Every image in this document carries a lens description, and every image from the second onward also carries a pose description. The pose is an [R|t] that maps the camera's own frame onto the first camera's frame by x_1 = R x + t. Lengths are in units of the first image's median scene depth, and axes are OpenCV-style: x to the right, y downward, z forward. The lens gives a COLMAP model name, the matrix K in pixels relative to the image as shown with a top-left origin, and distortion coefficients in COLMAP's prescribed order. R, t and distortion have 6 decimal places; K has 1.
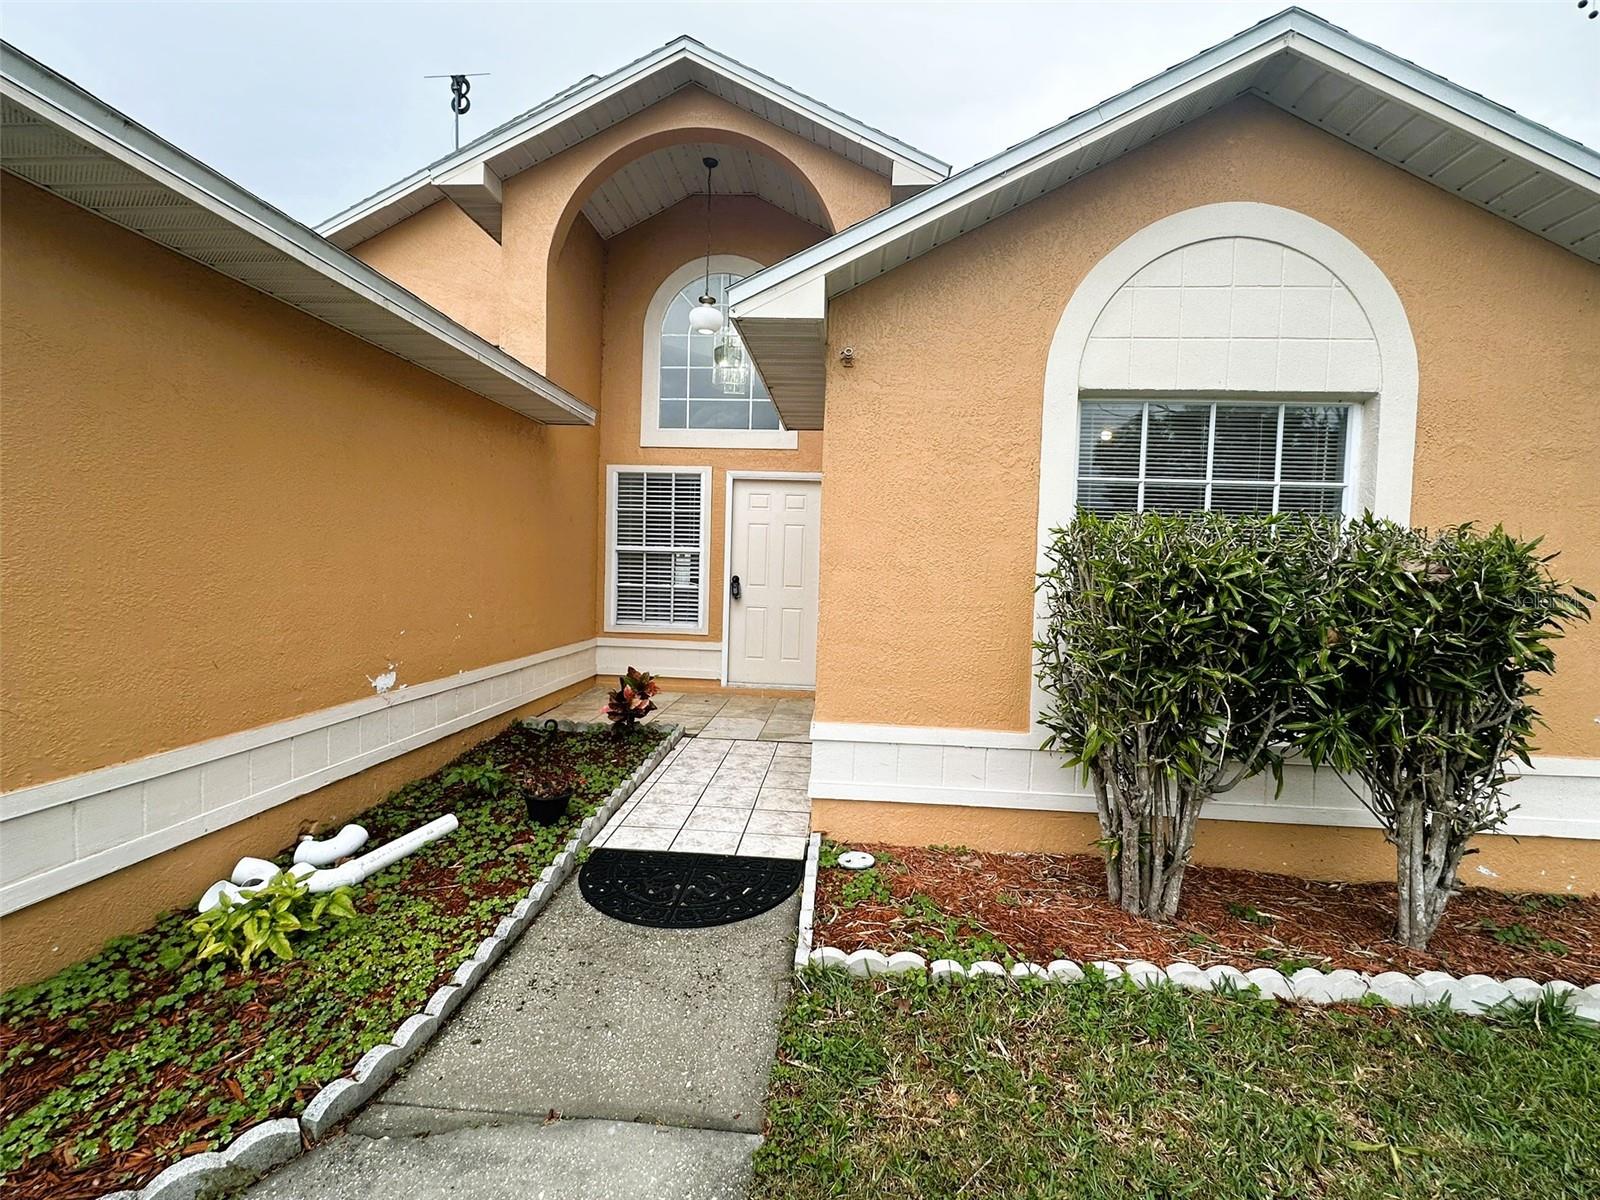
lens RADIAL K [[691.2, 0, 800.0], [0, 691.2, 600.0], [0, 0, 1]] dist [-0.000252, 0.000023]
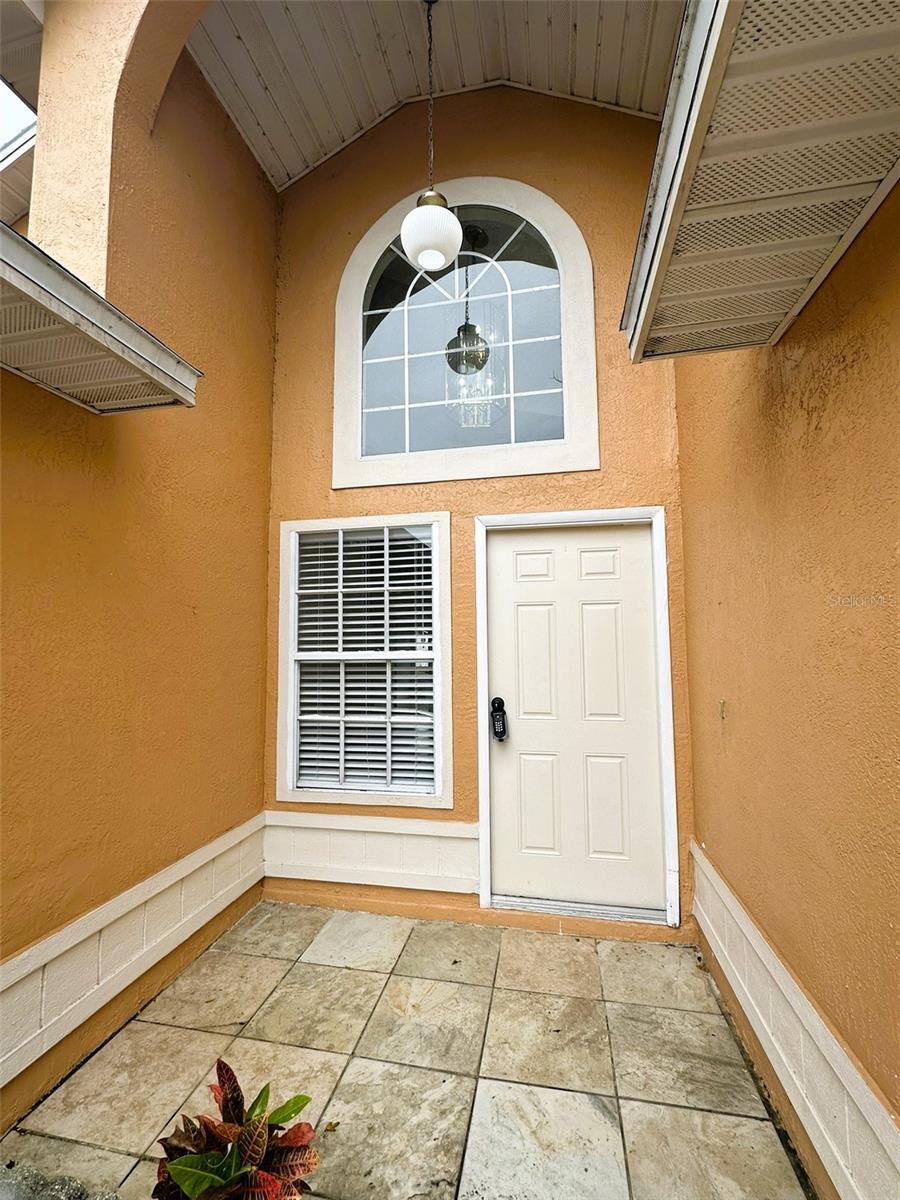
lens RADIAL K [[518.4, 0, 450.0], [0, 518.4, 600.0], [0, 0, 1]] dist [-0.000252, 0.000023]
pose [[0.992308, -0.049387, -0.113513, -0.080021], [0.034237, 0.990694, -0.131734, -0.060289], [0.118963, 0.126835, 0.984764, 0.570627]]
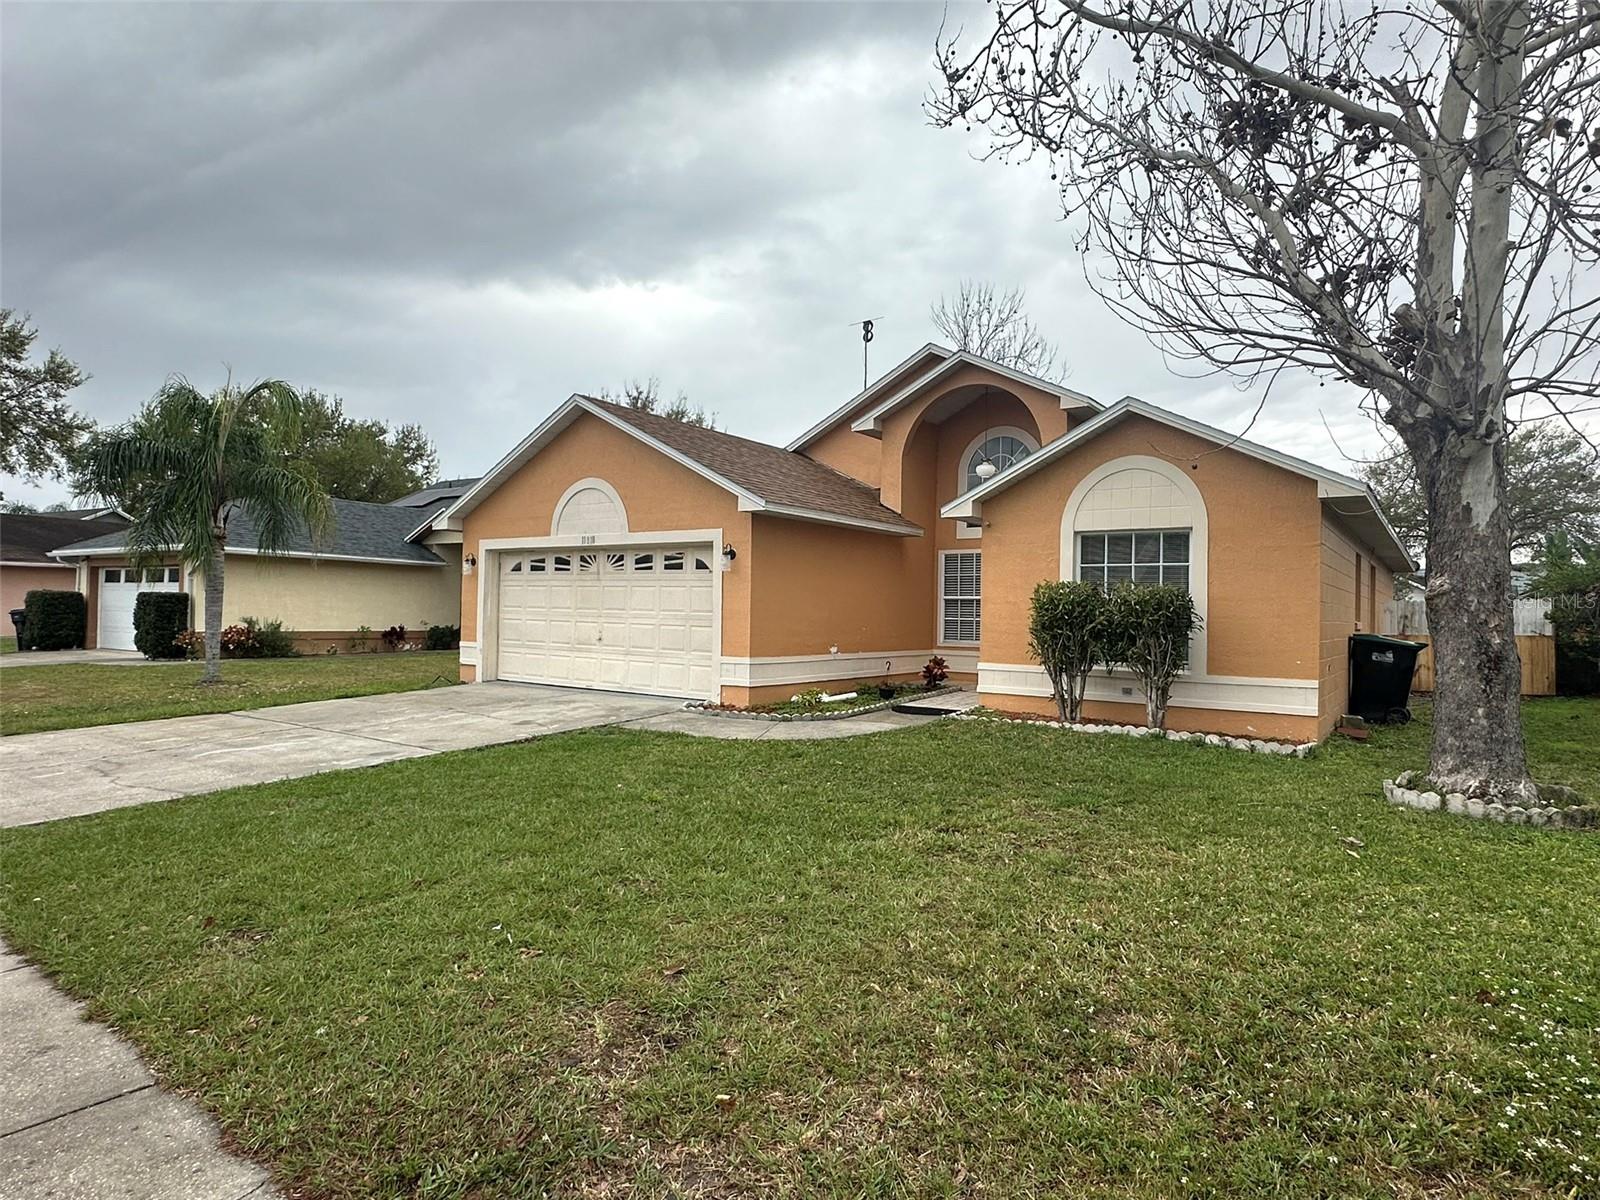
lens RADIAL K [[892.1, 0, 800.0], [0, 892.1, 600.0], [0, 0, 1]] dist [-0.000075, -0.000008]
pose [[0.853199, -0.024427, -0.521014, 0.601255], [-0.012117, 0.997705, -0.066618, 0.085682], [0.521445, 0.063151, 0.850945, -1.111194]]
